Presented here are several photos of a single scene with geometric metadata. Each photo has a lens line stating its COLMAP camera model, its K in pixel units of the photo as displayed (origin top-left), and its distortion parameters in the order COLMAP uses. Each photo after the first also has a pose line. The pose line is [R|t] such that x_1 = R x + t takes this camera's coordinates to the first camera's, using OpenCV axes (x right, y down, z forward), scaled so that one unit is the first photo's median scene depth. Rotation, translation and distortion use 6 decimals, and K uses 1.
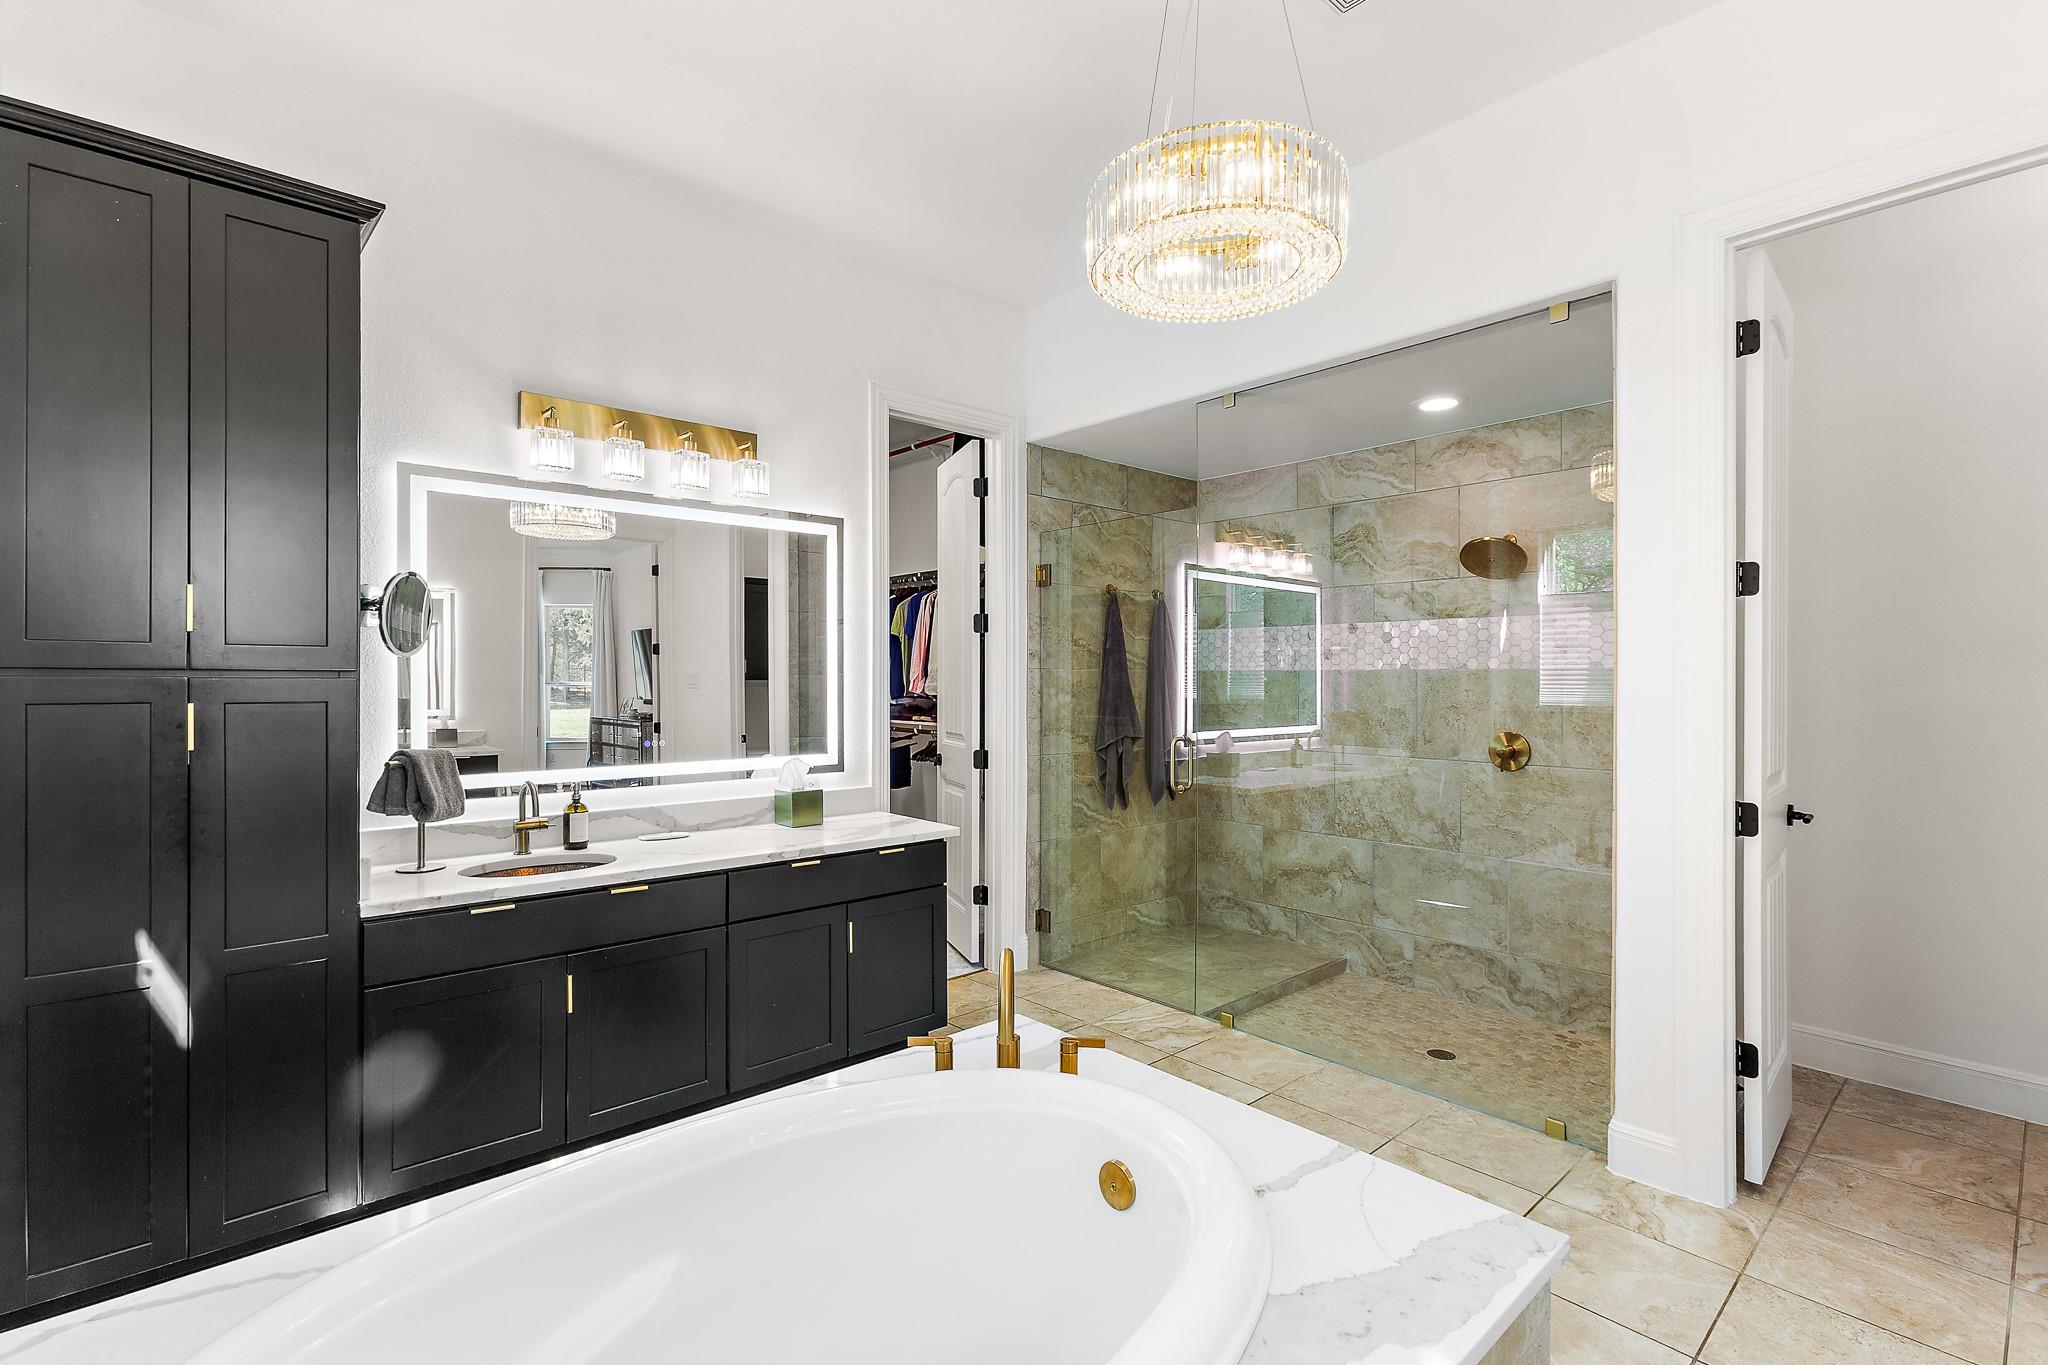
lens RADIAL K [[941.6, 0, 1027.5], [0, 941.6, 680.6], [0, 0, 1]] dist [-0.001555, 0.000900]
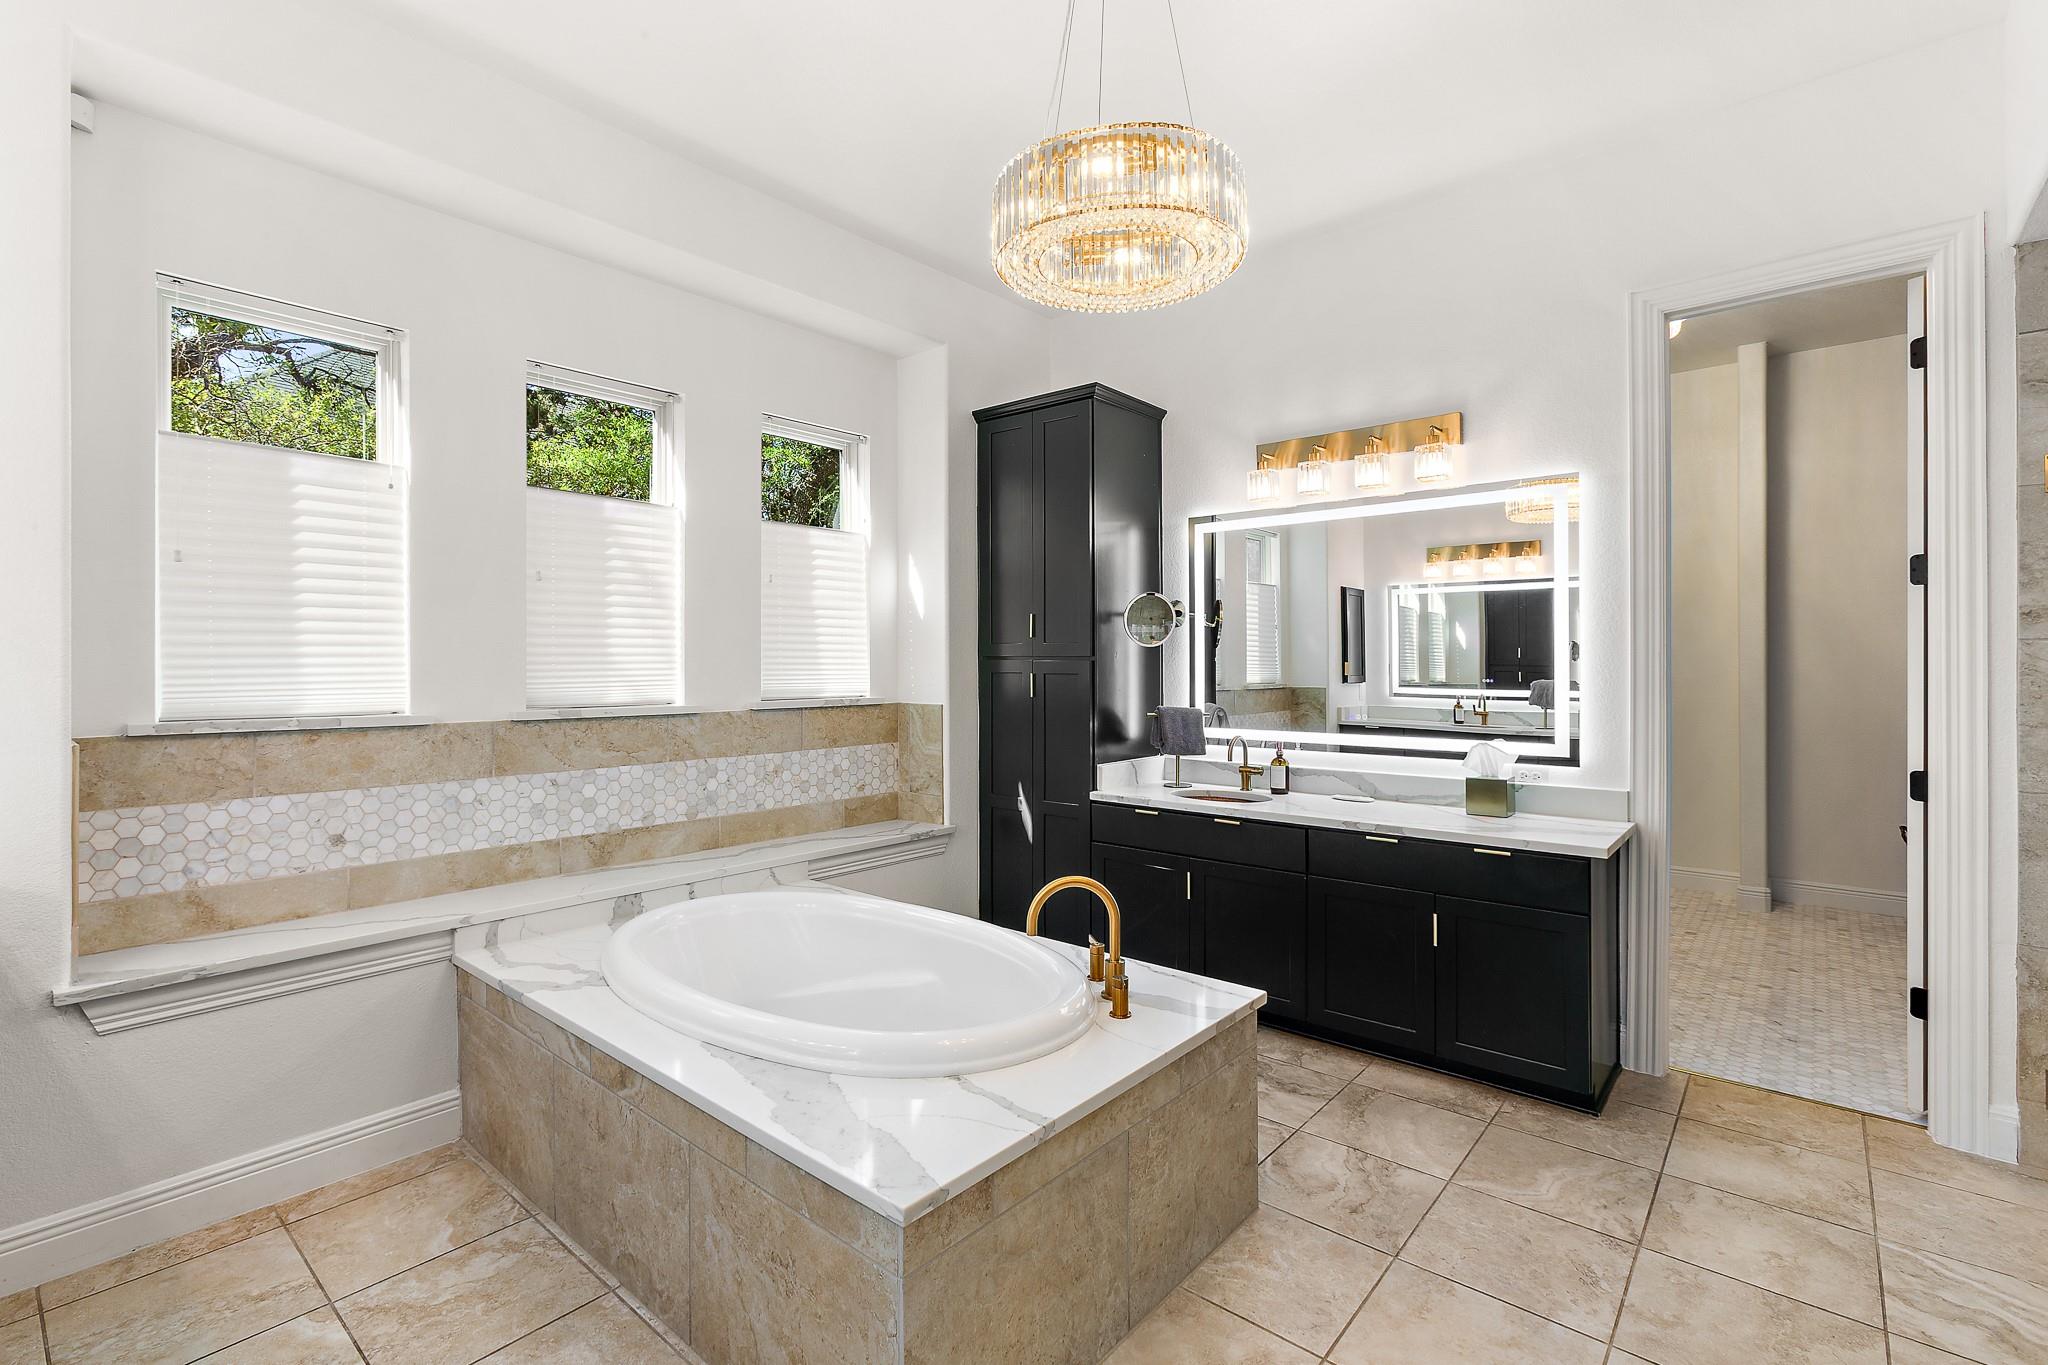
lens RADIAL K [[941.6, 0, 1017.4], [0, 941.6, 661.9], [0, 0, 1]] dist [-0.001555, 0.000900]
pose [[0.126753, 0.001544, -0.991933, 0.568656], [0.005342, 0.999983, 0.002239, -0.003667], [0.991920, -0.005583, 0.126743, 0.372594]]
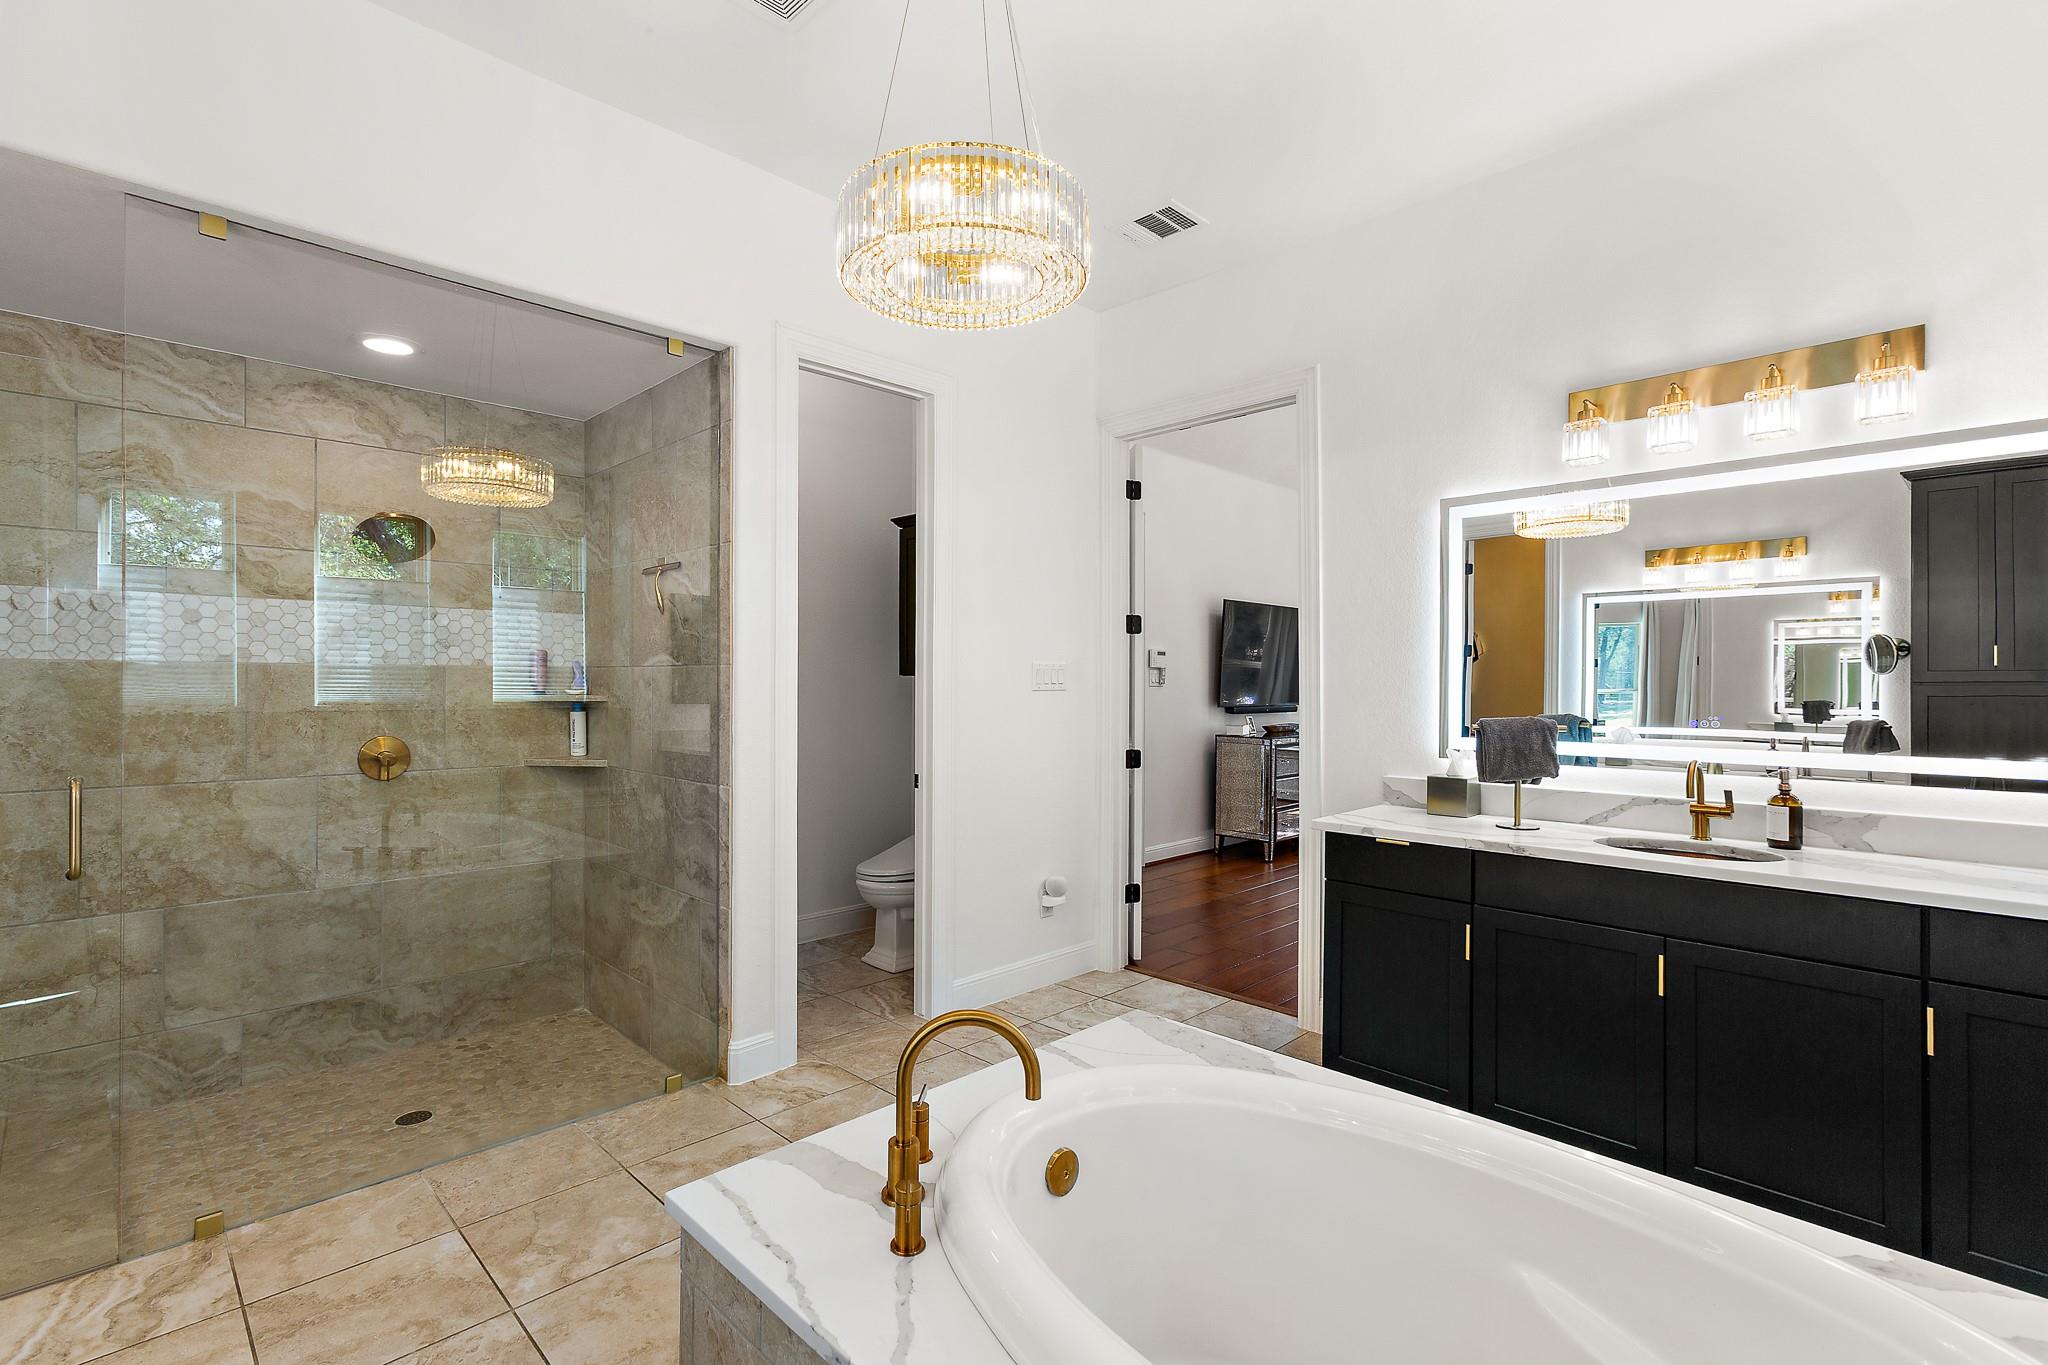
lens RADIAL K [[941.6, 0, 990.4], [0, 941.6, 680.7], [0, 0, 1]] dist [-0.001555, 0.000900]
pose [[-0.043705, -0.003143, 0.999040, -0.410951], [-0.006839, 0.999973, 0.002846, -0.004278], [-0.999021, -0.006708, -0.043725, 0.492466]]
